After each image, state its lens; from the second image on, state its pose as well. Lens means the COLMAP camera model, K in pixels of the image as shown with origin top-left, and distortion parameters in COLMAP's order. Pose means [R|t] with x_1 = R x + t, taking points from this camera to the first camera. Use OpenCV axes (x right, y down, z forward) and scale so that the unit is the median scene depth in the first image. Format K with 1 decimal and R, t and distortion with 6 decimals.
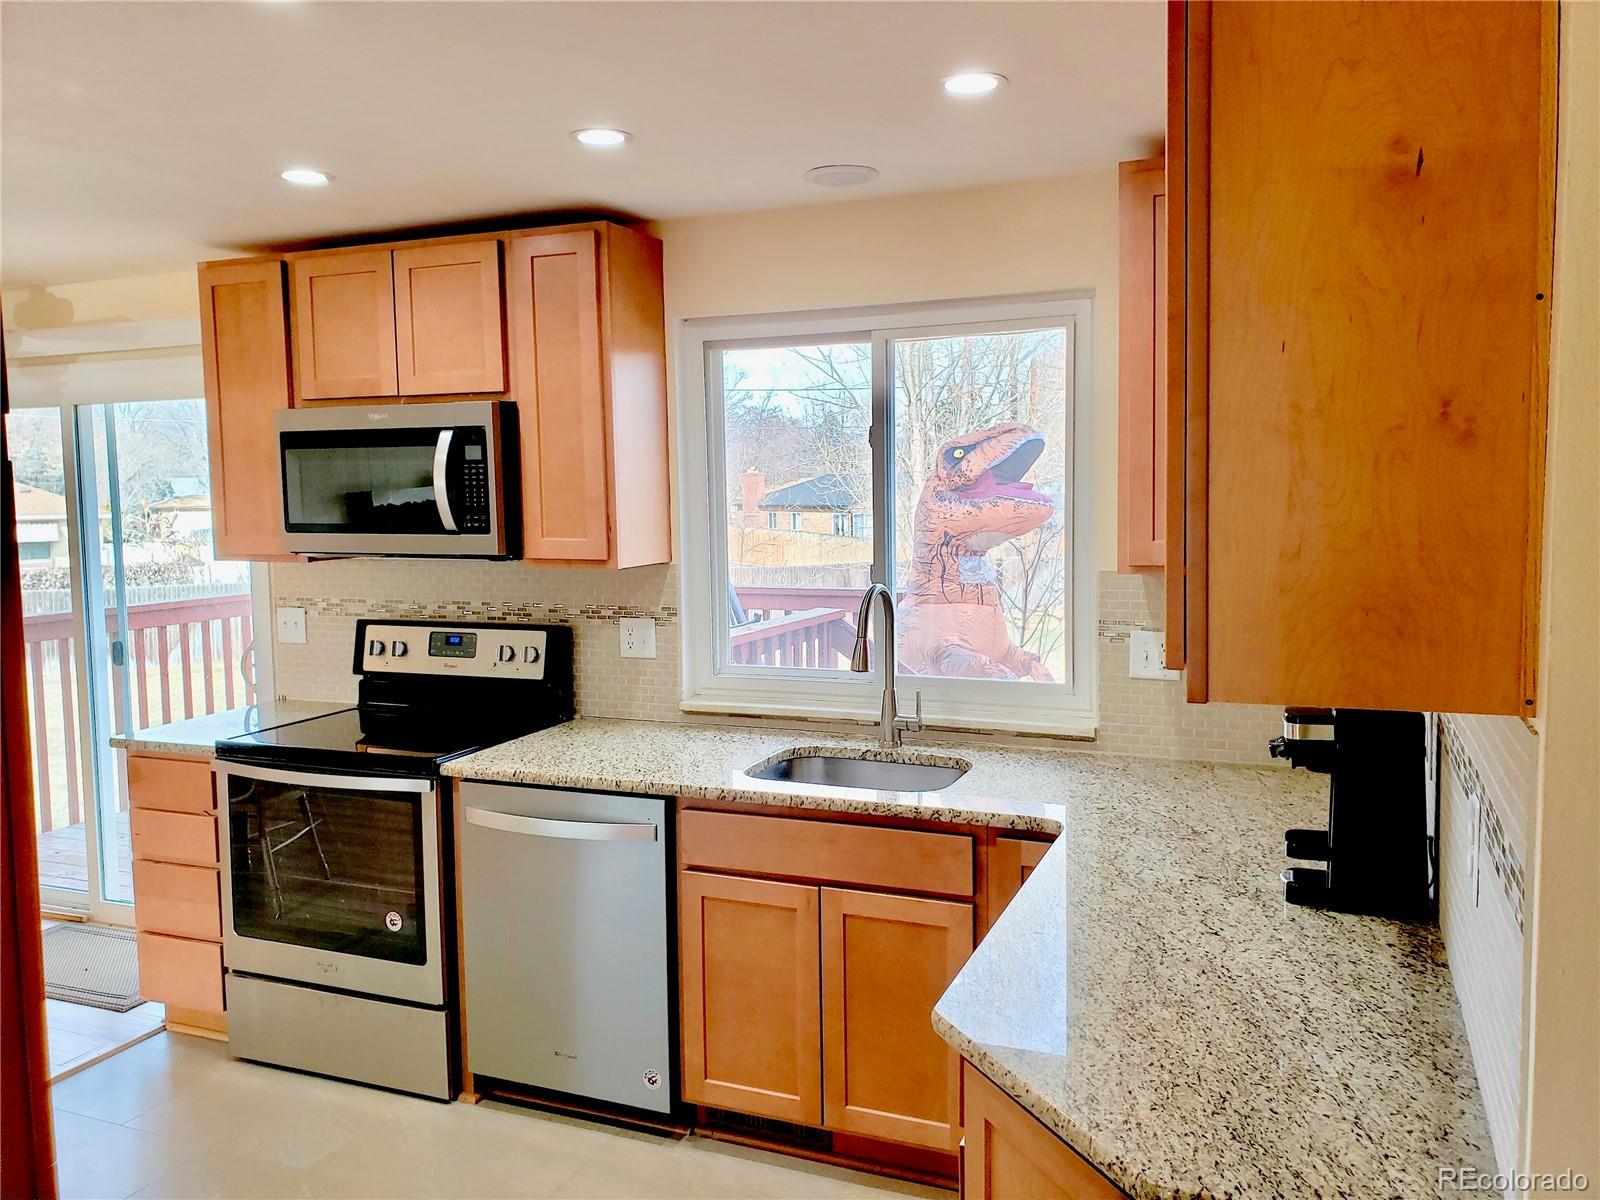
lens RADIAL K [[1211.0, 0, 800.0], [0, 1211.0, 600.0], [0, 0, 1]] dist [0.068361, -0.076852]
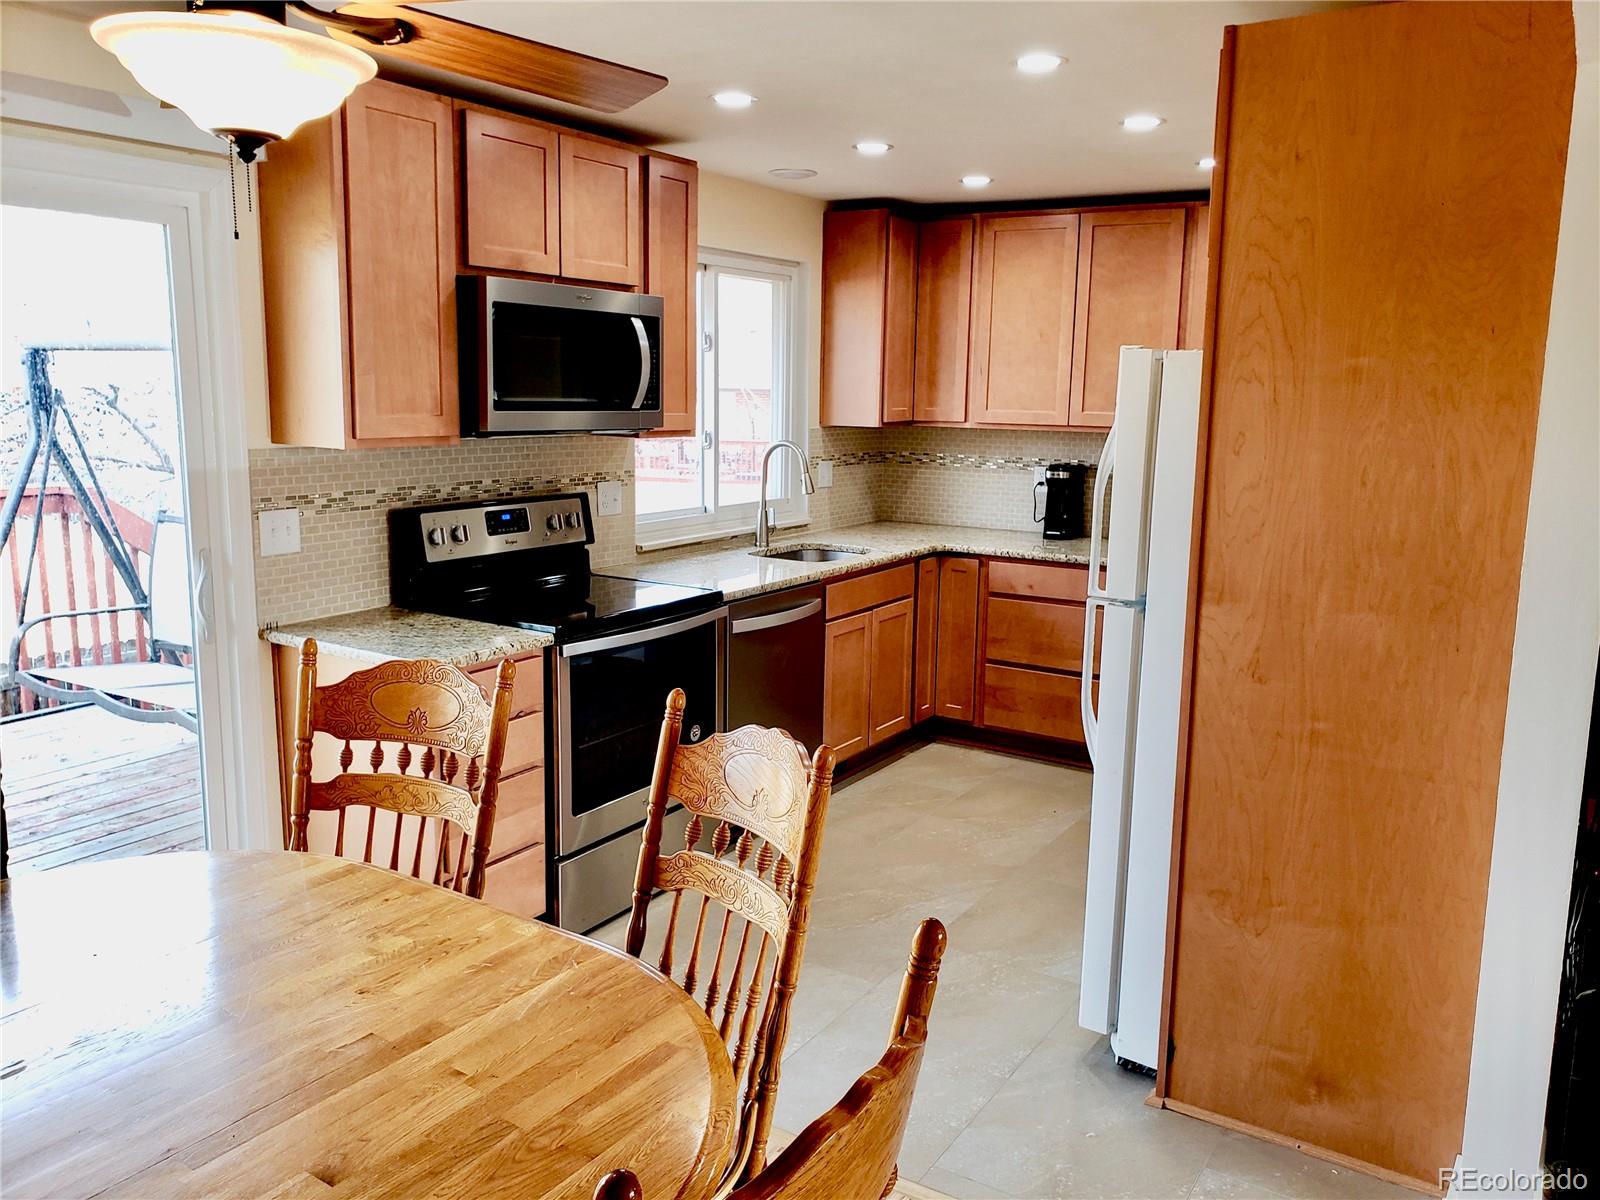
lens RADIAL K [[1225.8, 0, 808.2], [0, 1225.8, 592.4], [0, 0, 1]] dist [0.164501, -0.444055]
pose [[0.178029, -0.147123, 0.972965, -1.260307], [0.077866, 0.987766, 0.135113, -0.025272], [-0.980940, 0.051707, 0.187307, 0.565697]]
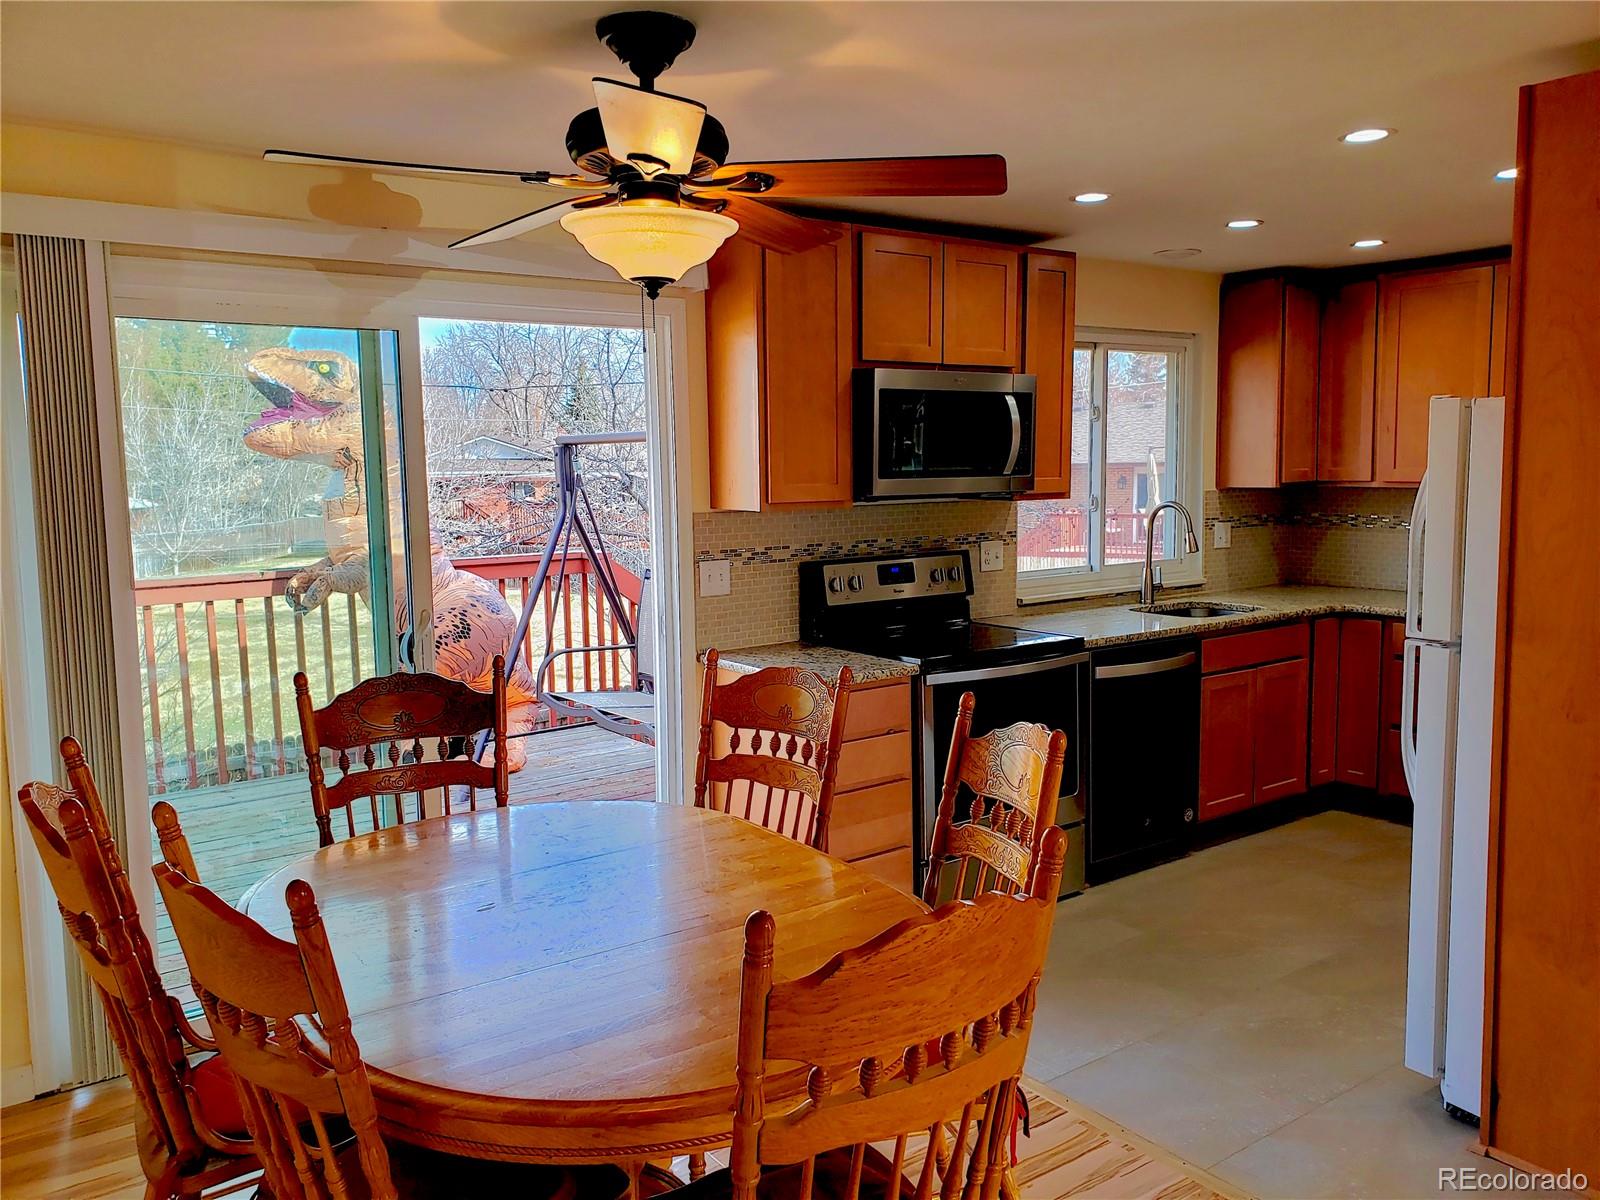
lens RADIAL K [[1211.0, 0, 800.0], [0, 1211.0, 600.0], [0, 0, 1]] dist [0.068361, -0.076852]
pose [[0.525998, -0.089093, 0.845807, -1.345386], [0.090225, 0.994731, 0.048670, -0.003982], [-0.845687, 0.050712, 0.531265, 0.453699]]
